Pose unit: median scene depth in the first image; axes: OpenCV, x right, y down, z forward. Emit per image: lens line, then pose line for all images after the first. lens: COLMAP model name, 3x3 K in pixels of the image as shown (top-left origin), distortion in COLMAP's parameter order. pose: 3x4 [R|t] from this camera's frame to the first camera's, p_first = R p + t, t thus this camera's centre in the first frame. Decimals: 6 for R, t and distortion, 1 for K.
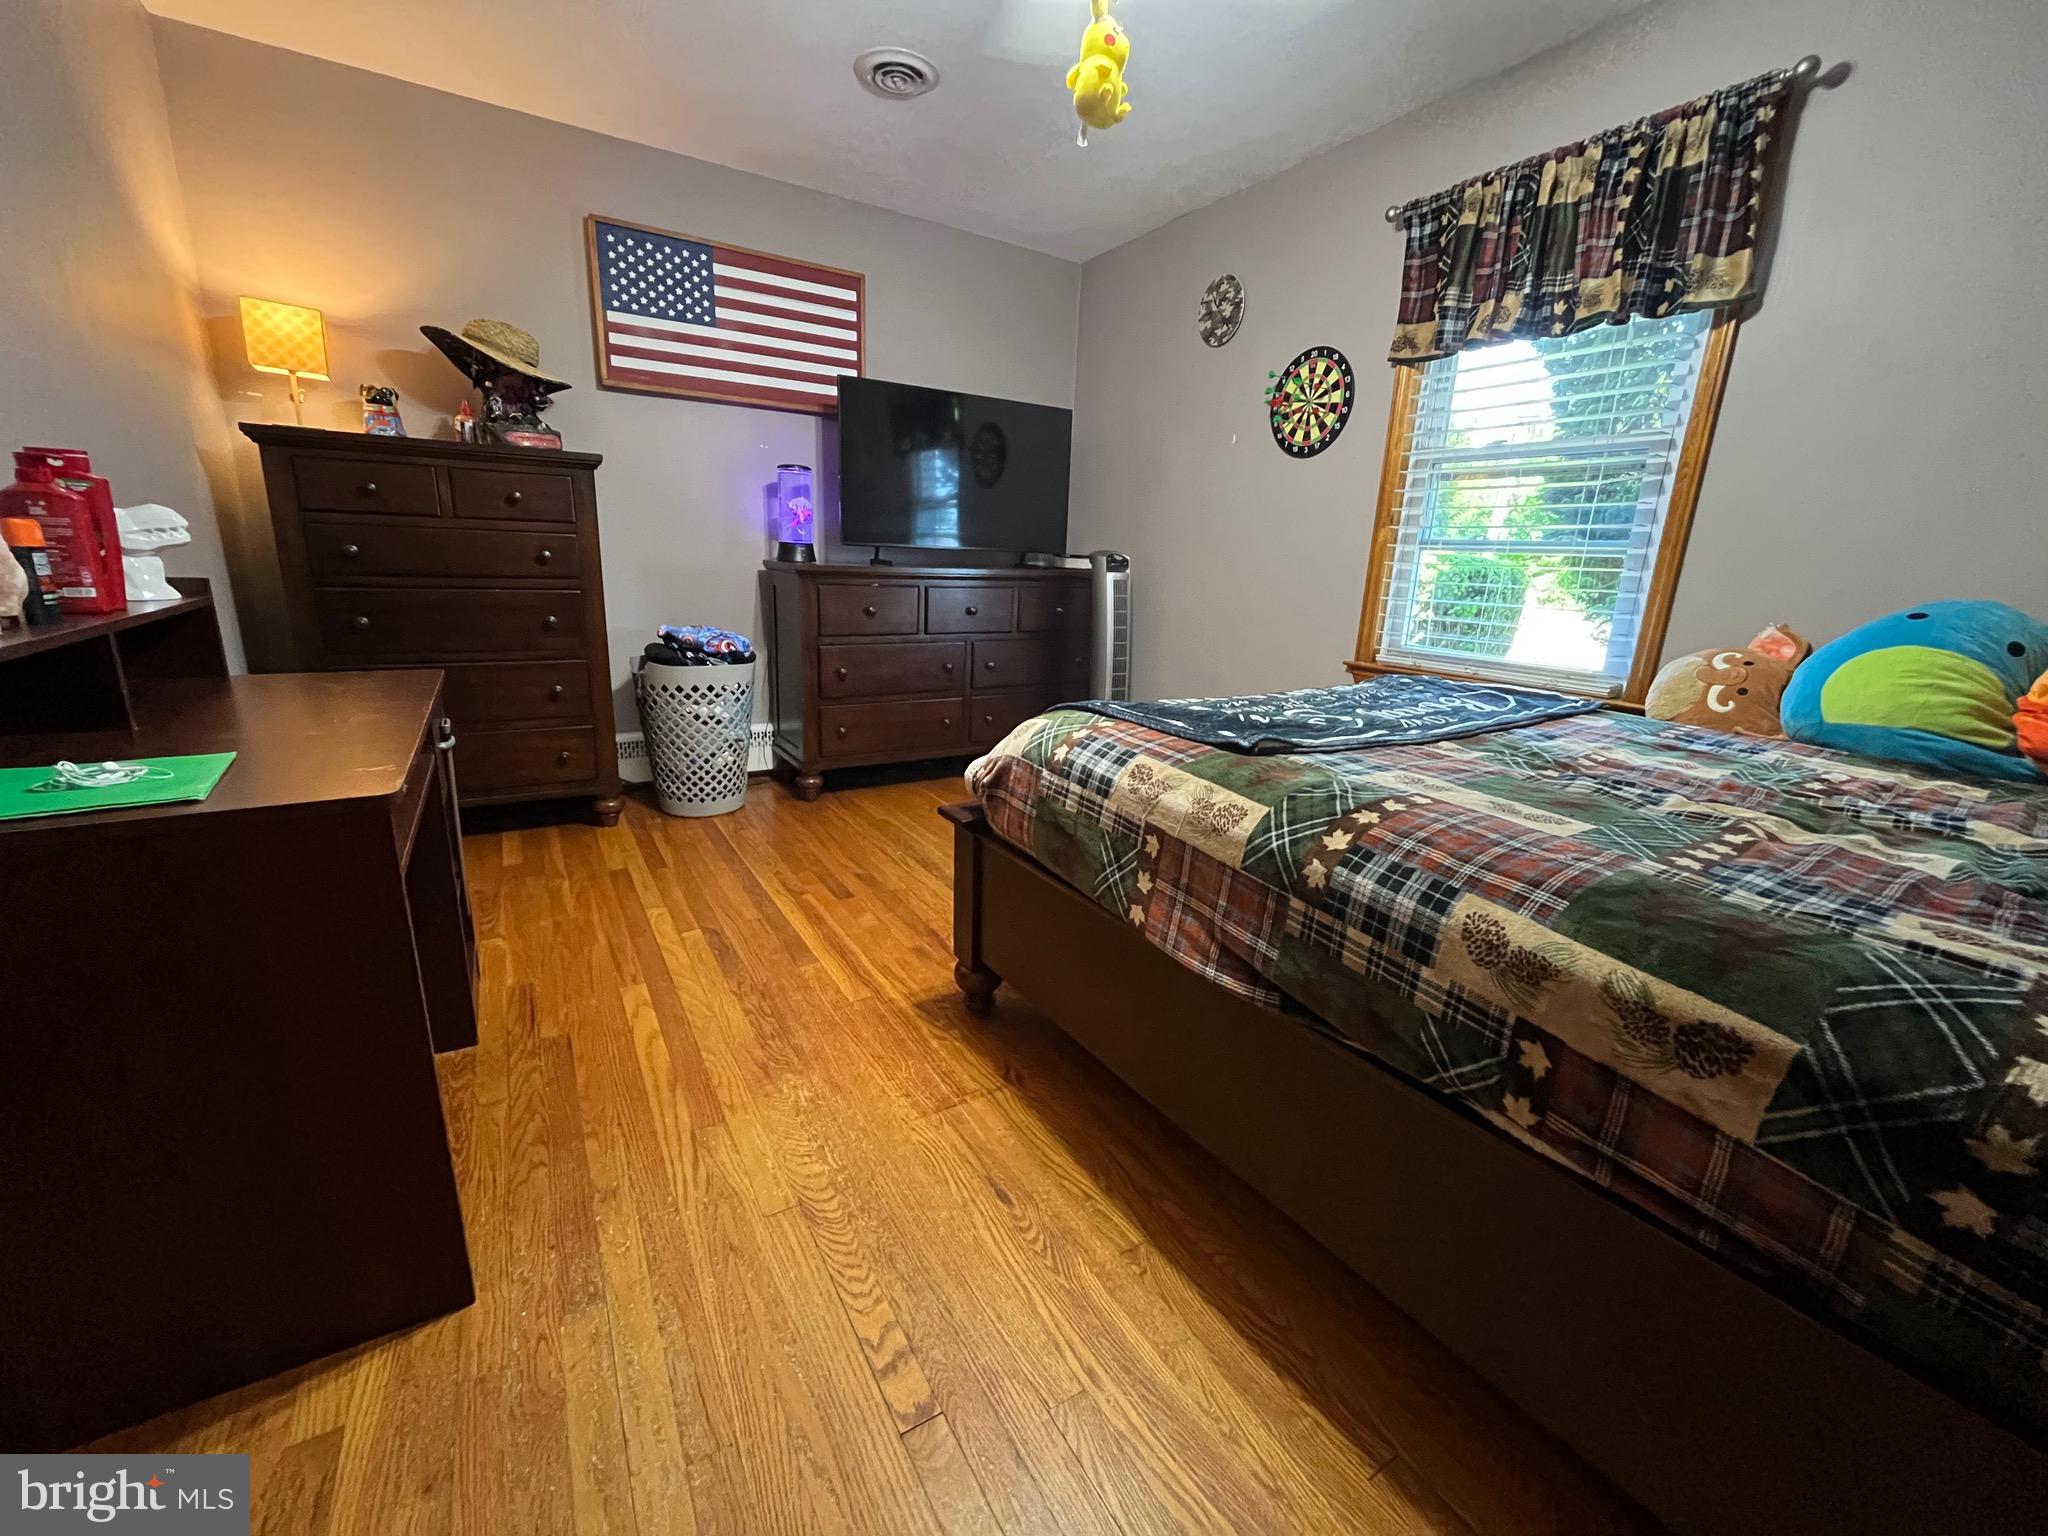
lens RADIAL K [[825.6, 0, 1028.1], [0, 825.6, 771.3], [0, 0, 1]] dist [-0.003724, 0.000337]
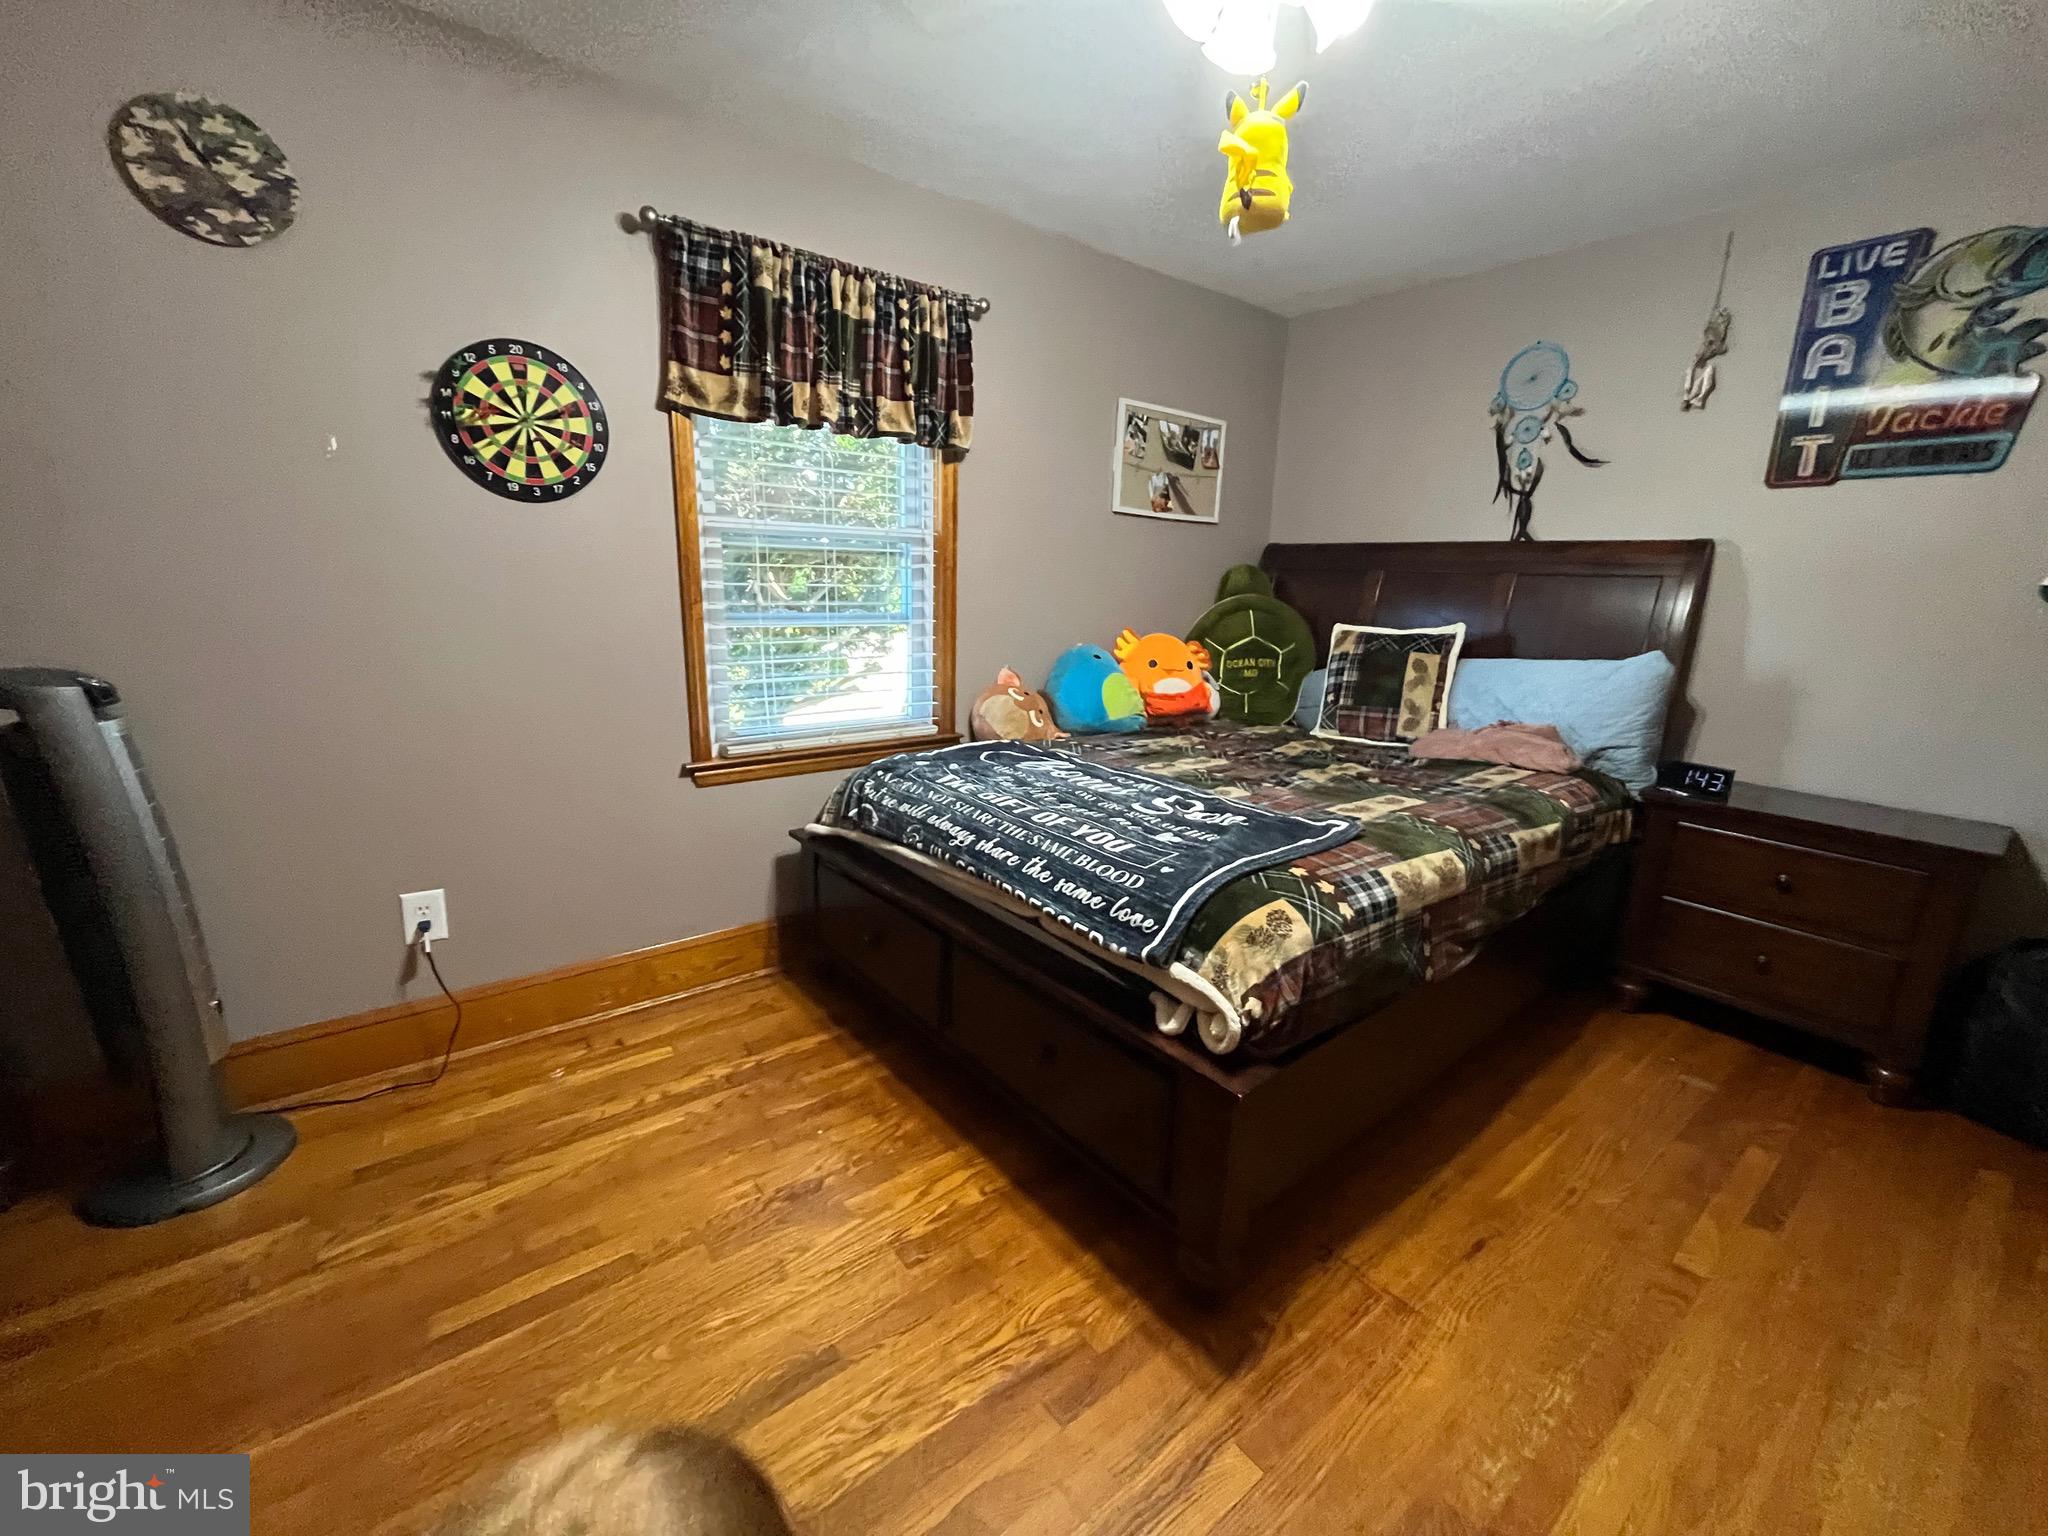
lens RADIAL K [[825.6, 0, 1027.0], [0, 825.6, 772.0], [0, 0, 1]] dist [-0.003724, 0.000337]
pose [[-0.105401, -0.267719, 0.957715, -0.441109], [0.223785, 0.931990, 0.285157, -0.291717], [-0.968922, 0.244378, -0.038321, 0.726554]]
